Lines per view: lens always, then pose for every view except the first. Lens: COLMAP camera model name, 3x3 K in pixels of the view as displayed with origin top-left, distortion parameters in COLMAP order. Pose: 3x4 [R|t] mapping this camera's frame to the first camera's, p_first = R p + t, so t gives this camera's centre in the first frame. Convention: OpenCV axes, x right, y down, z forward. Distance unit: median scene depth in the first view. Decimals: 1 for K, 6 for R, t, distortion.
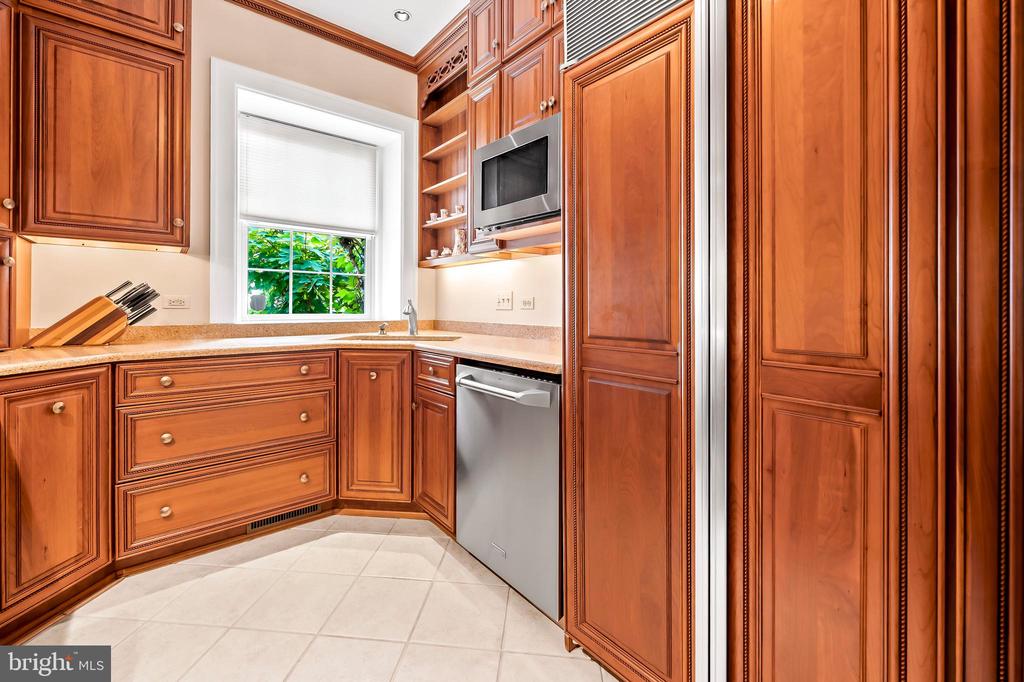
lens RADIAL K [[419.8, 0, 510.7], [0, 419.8, 306.3], [0, 0, 1]] dist [-0.003035, -0.000335]
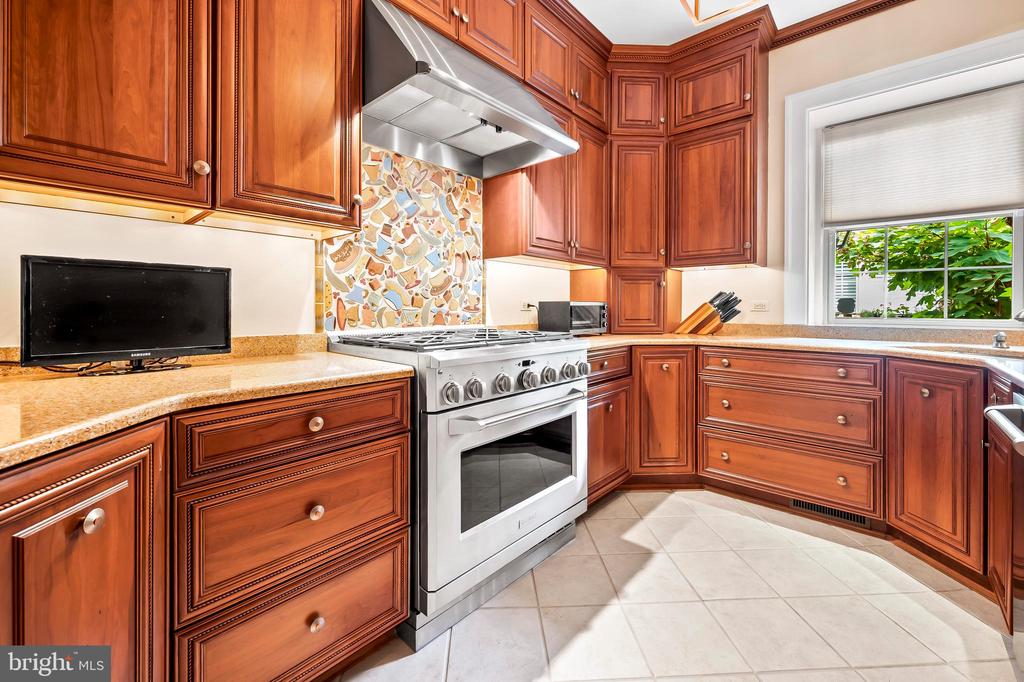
lens RADIAL K [[419.8, 0, 510.7], [0, 419.8, 306.3], [0, 0, 1]] dist [-0.003035, -0.000335]
pose [[0.148420, -0.007570, -0.988895, 0.385067], [-0.003205, 0.999962, -0.008135, 0.004155], [0.988919, 0.004377, 0.148390, 0.069823]]
